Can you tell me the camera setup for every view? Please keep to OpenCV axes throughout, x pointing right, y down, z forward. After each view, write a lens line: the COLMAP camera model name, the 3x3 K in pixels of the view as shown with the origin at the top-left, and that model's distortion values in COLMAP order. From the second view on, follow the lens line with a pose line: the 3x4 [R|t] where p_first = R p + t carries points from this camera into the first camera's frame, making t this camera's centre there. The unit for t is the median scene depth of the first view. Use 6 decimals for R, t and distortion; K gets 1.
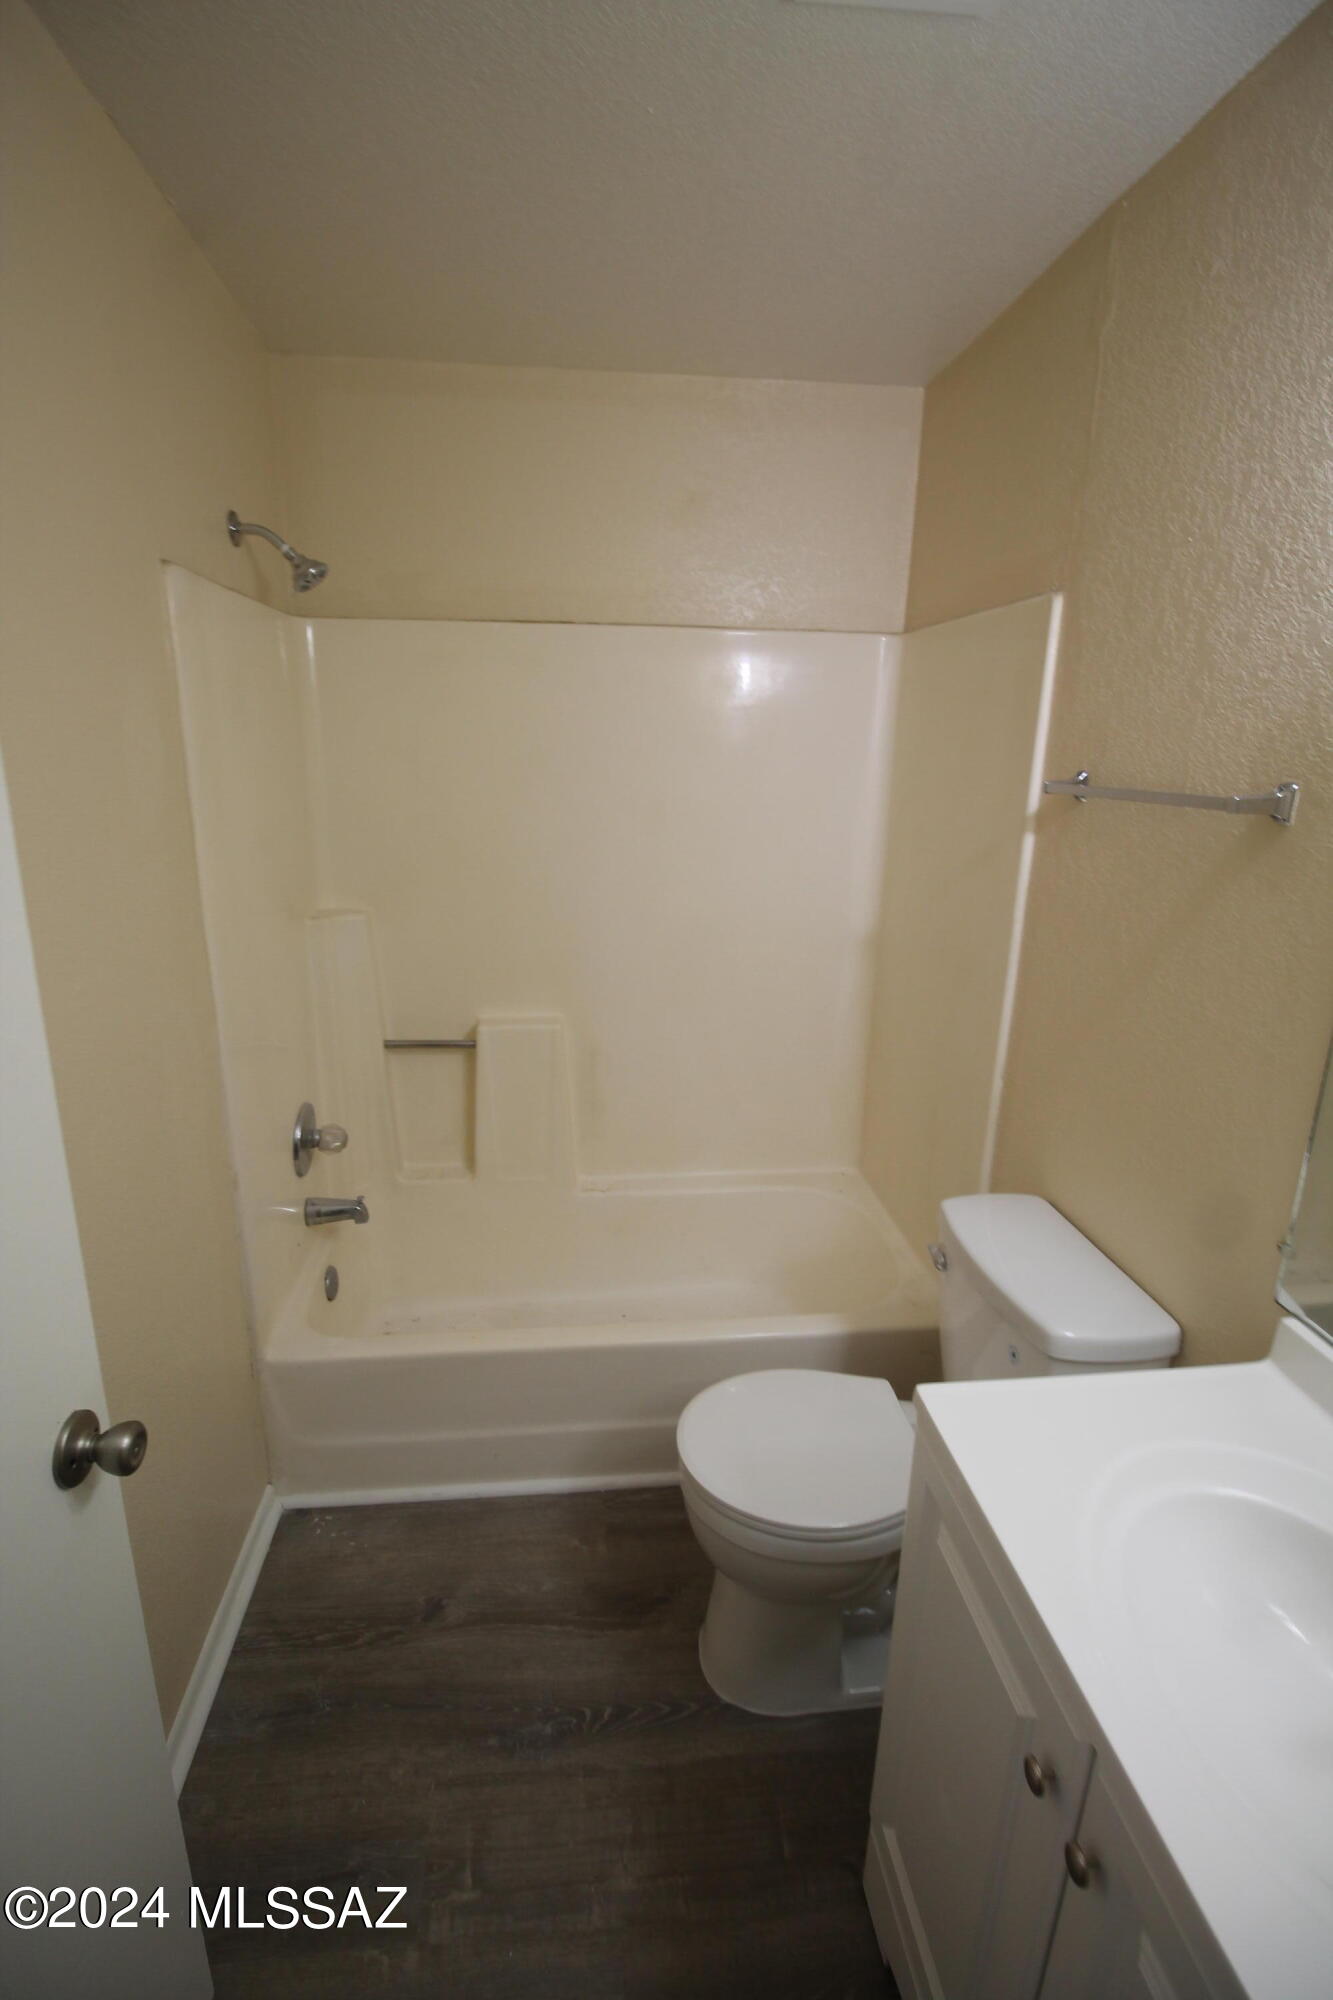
lens RADIAL K [[937.4, 0, 655.1], [0, 937.4, 1004.9], [0, 0, 1]] dist [-0.007488, -0.004439]
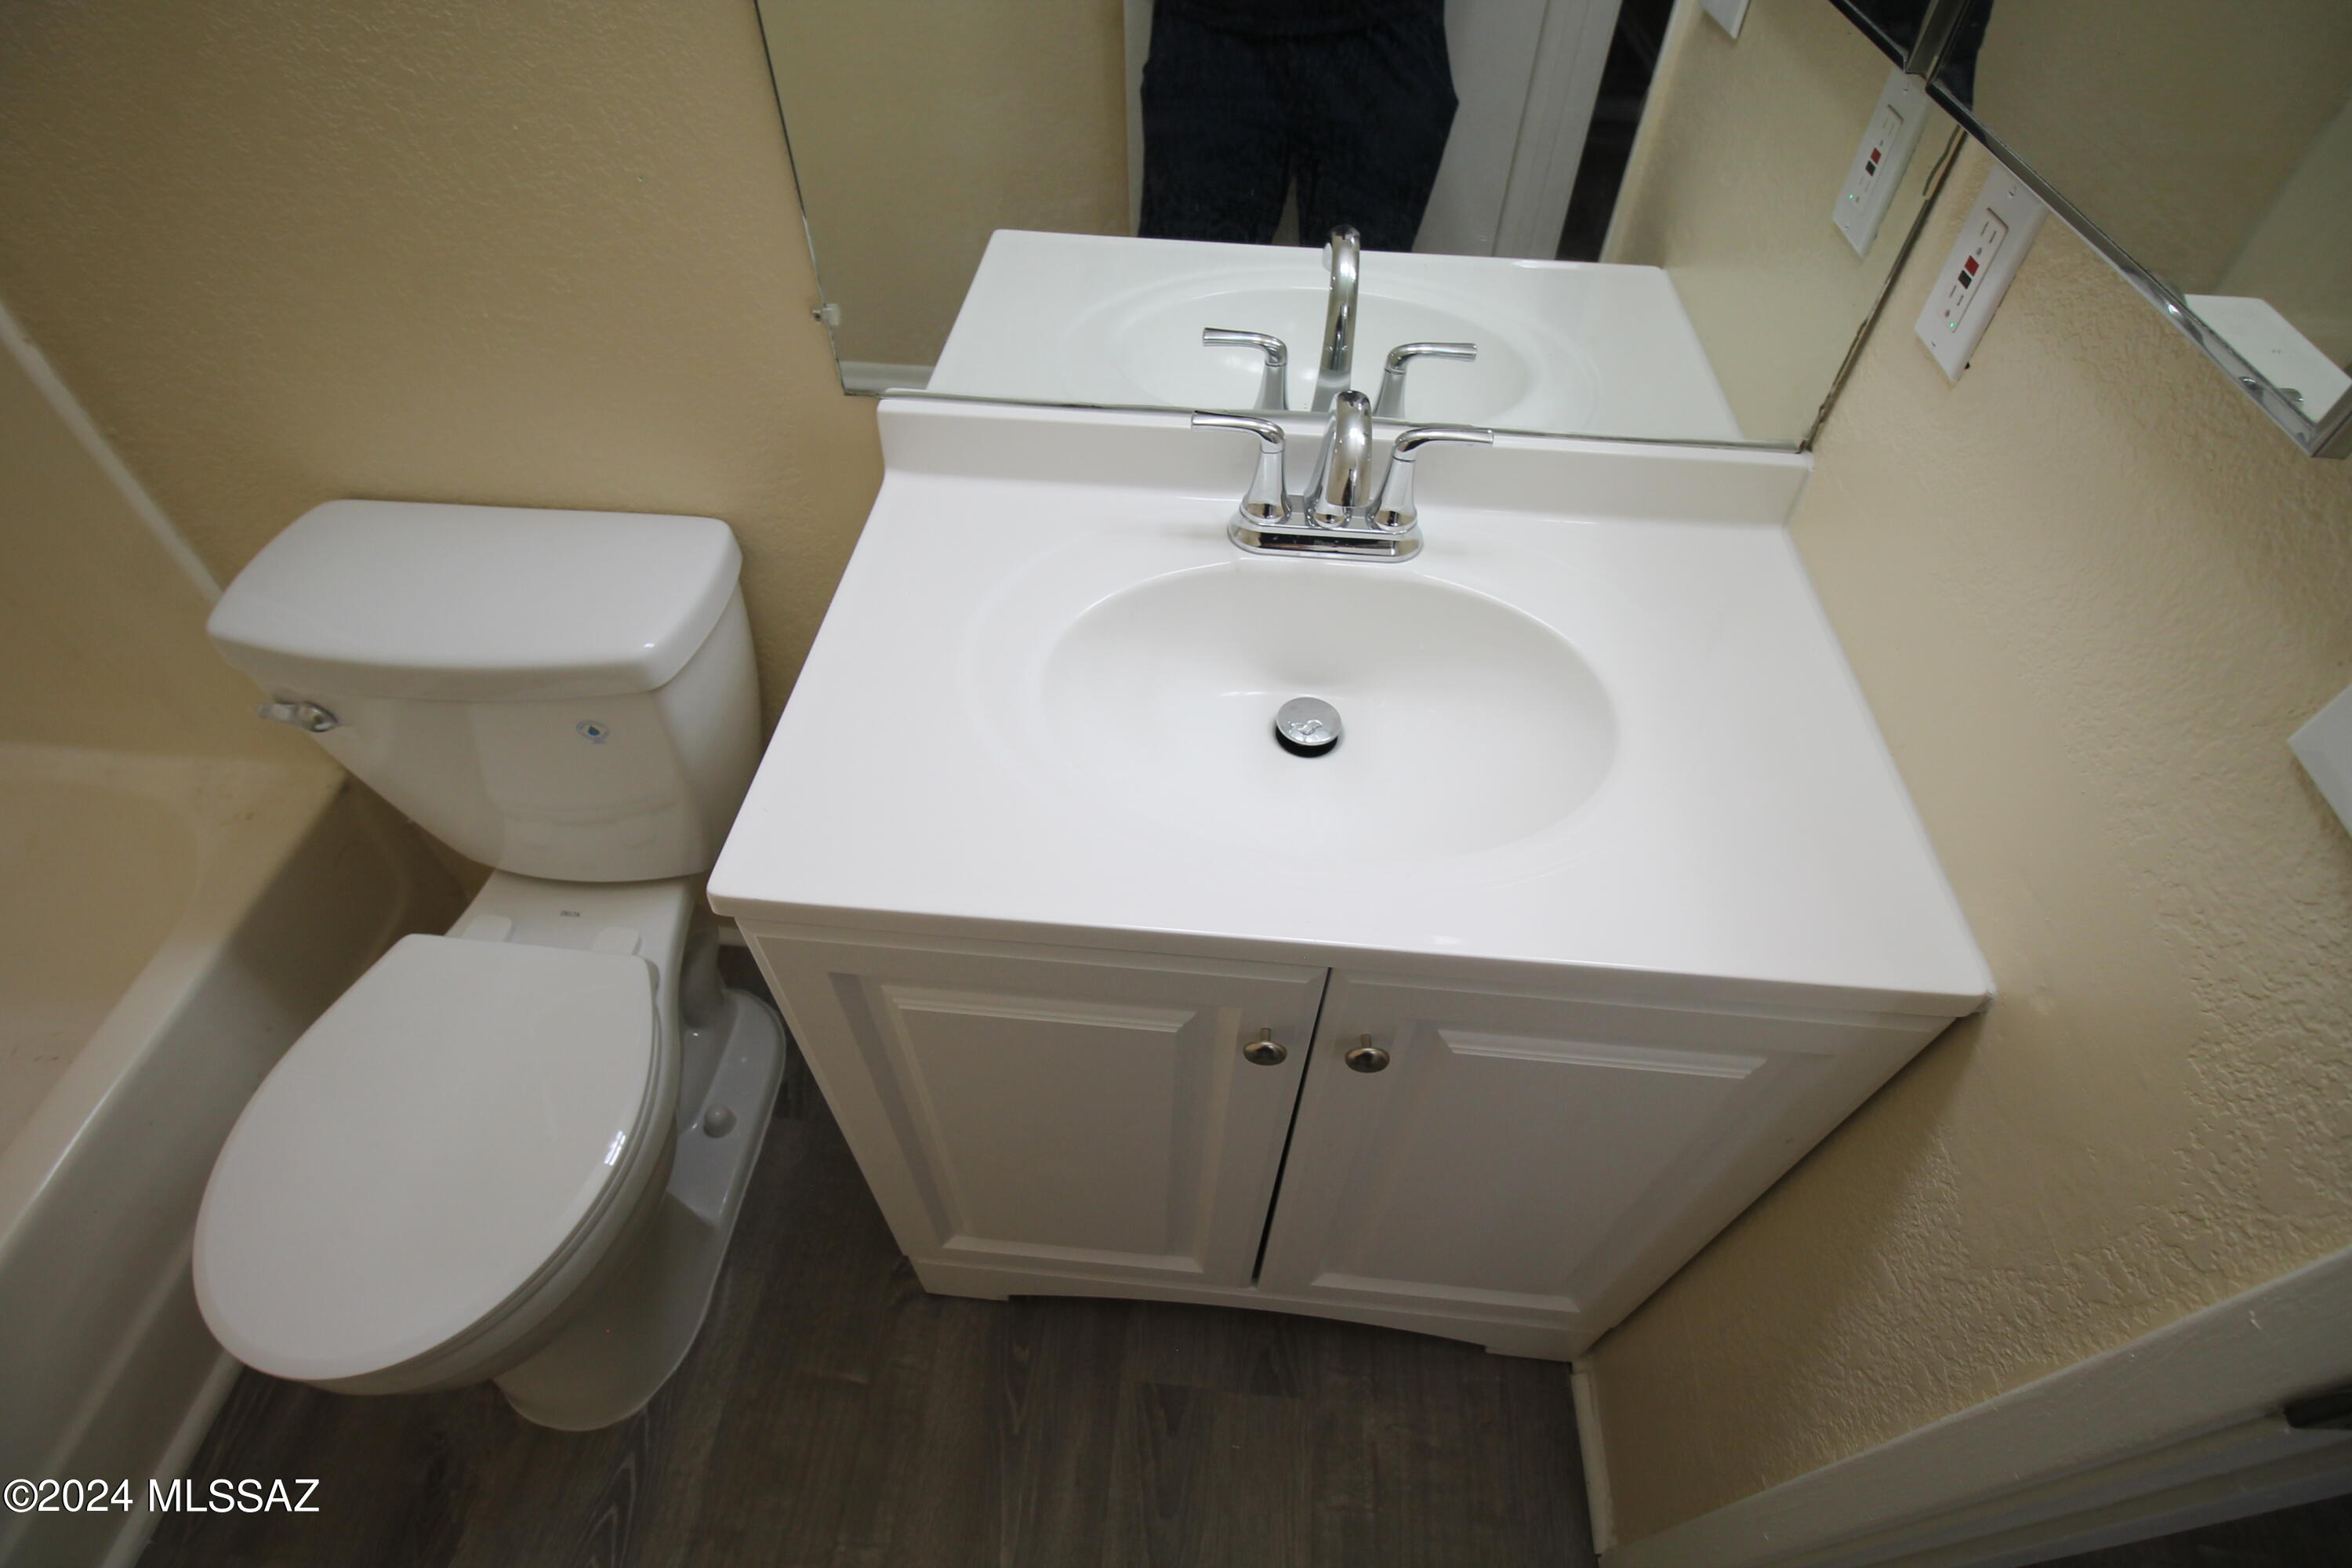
lens RADIAL K [[1102.4, 0, 1157.2], [0, 1102.4, 780.4], [0, 0, 1]] dist [-0.007488, -0.004439]
pose [[0.191659, -0.753413, 0.628996, -0.011170], [0.270611, 0.656600, 0.704021, -0.001496], [-0.943417, 0.035281, 0.329725, 0.401793]]
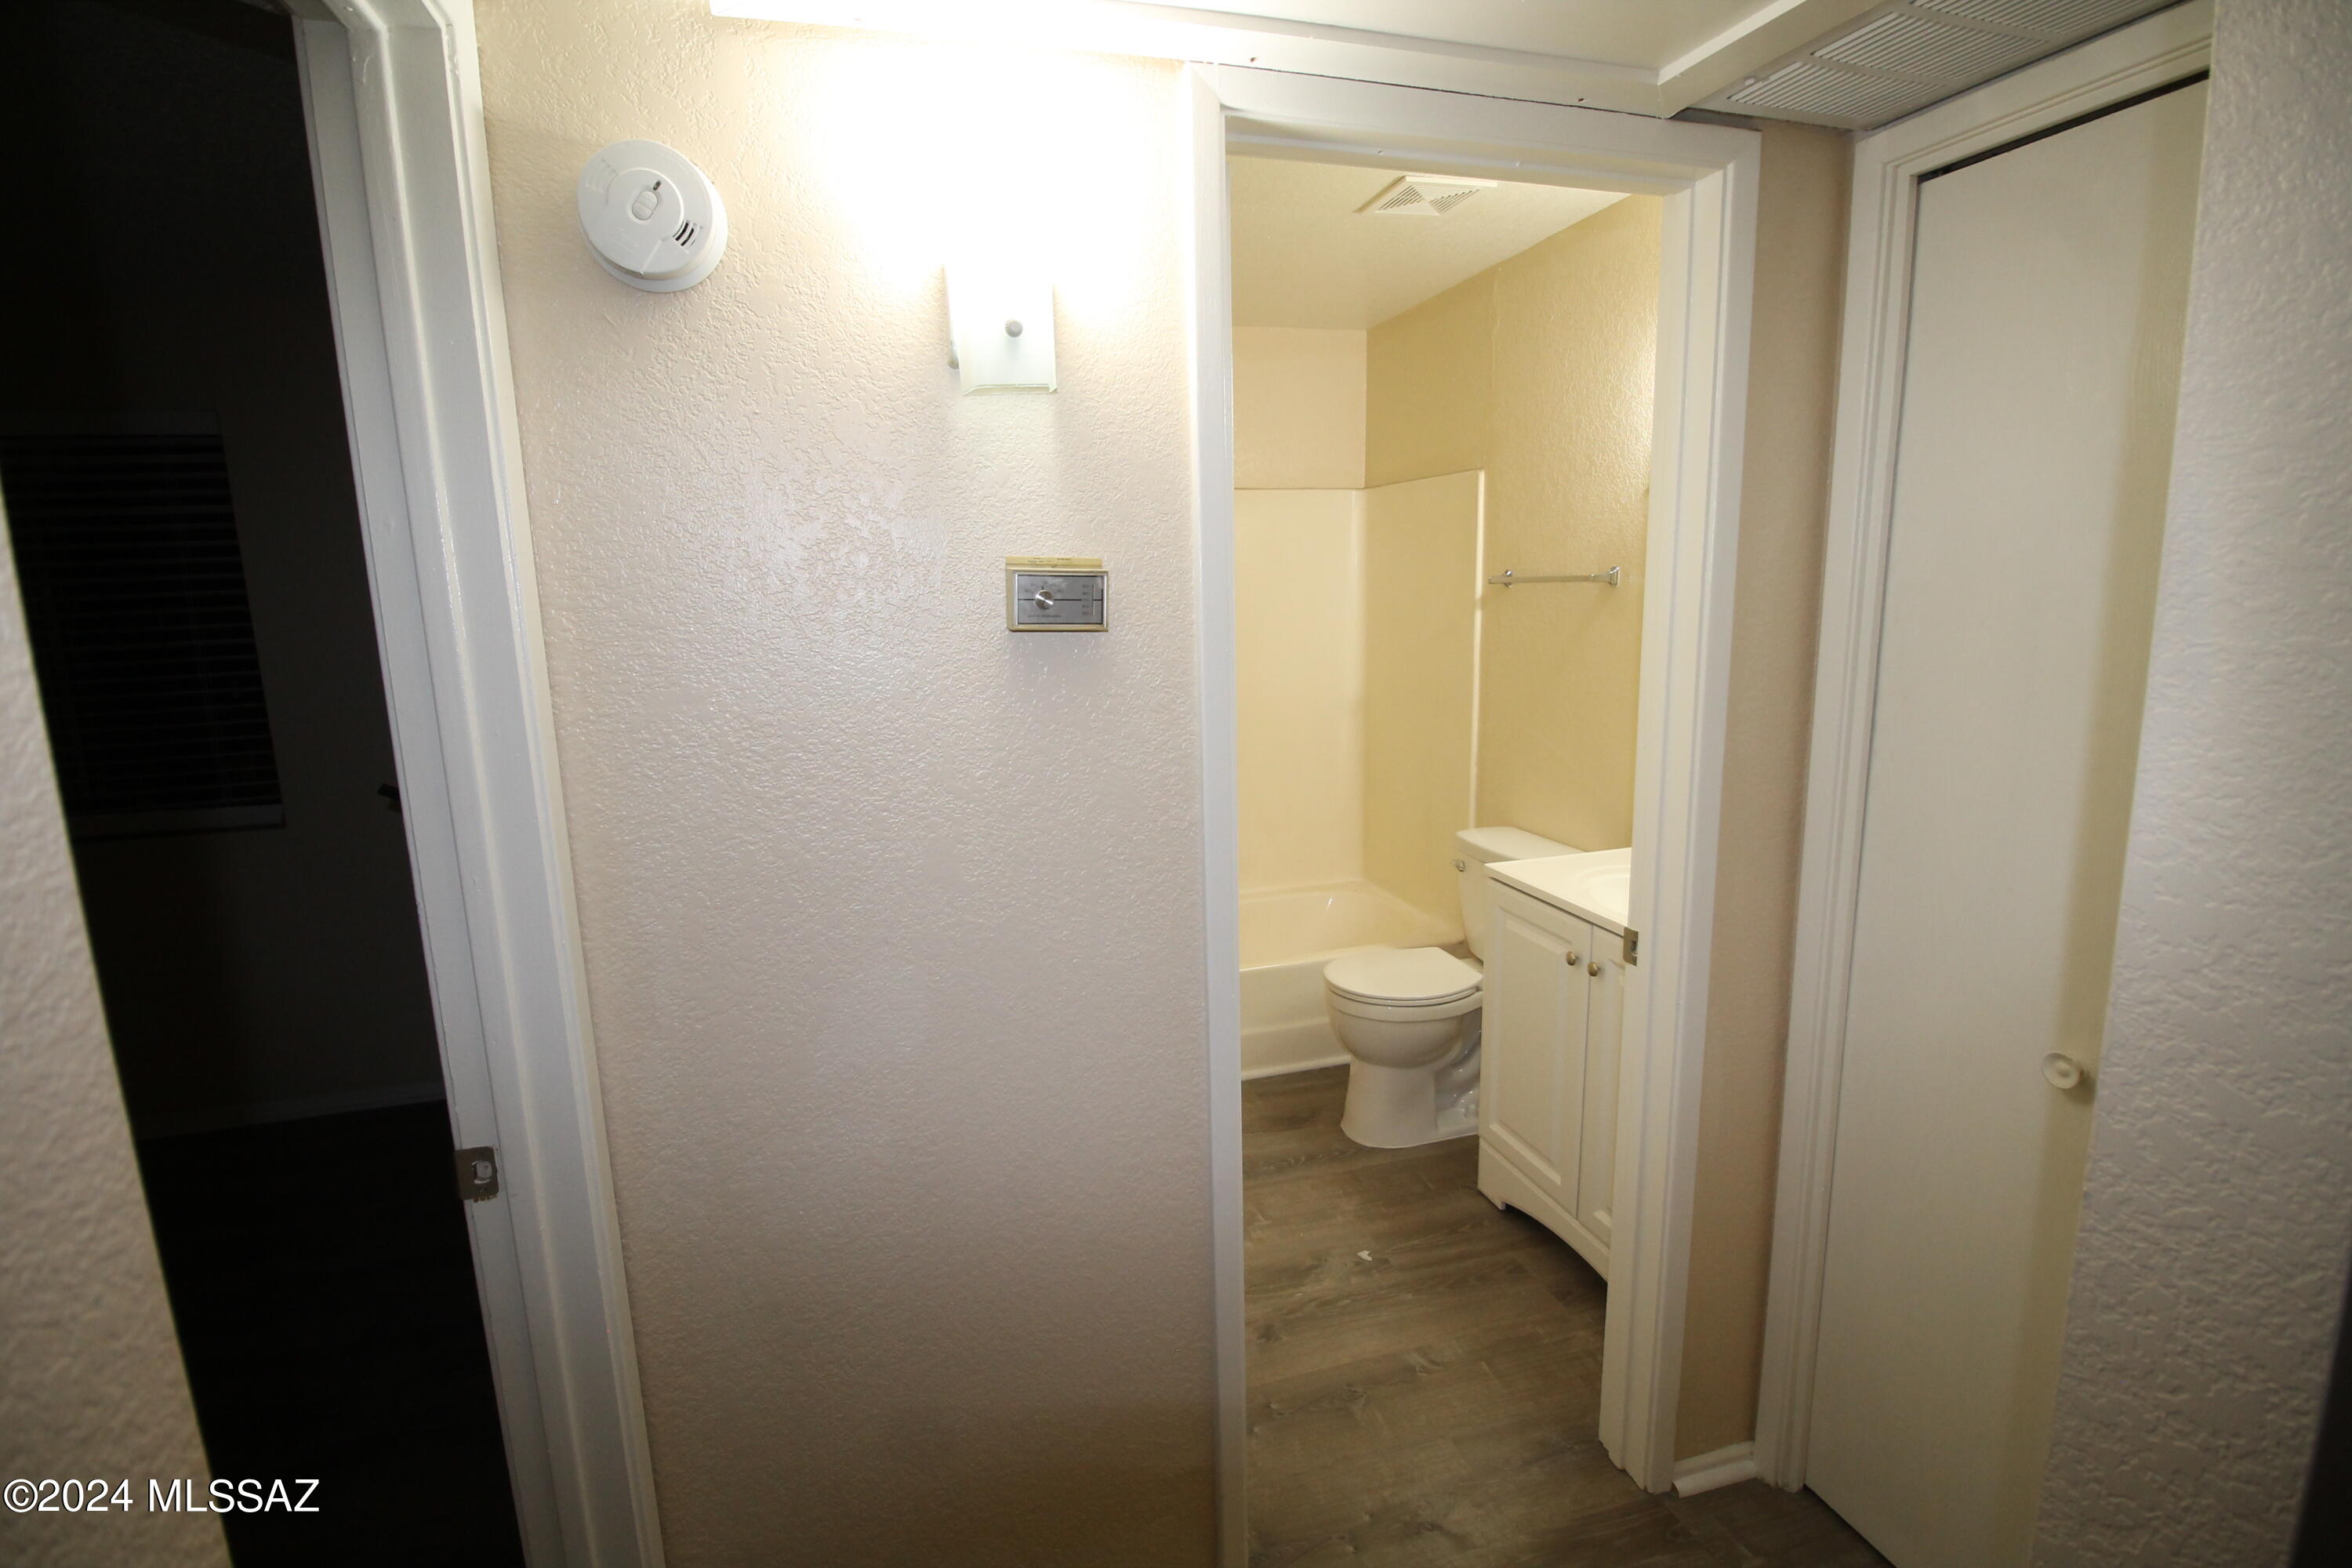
lens RADIAL K [[1102.4, 0, 1165.2], [0, 1102.4, 777.7], [0, 0, 1]] dist [-0.007488, -0.004439]
pose [[0.981342, -0.072962, 0.177889, -0.592766], [0.090082, 0.991847, -0.090133, 0.274187], [-0.169862, 0.104476, 0.979914, -0.905717]]
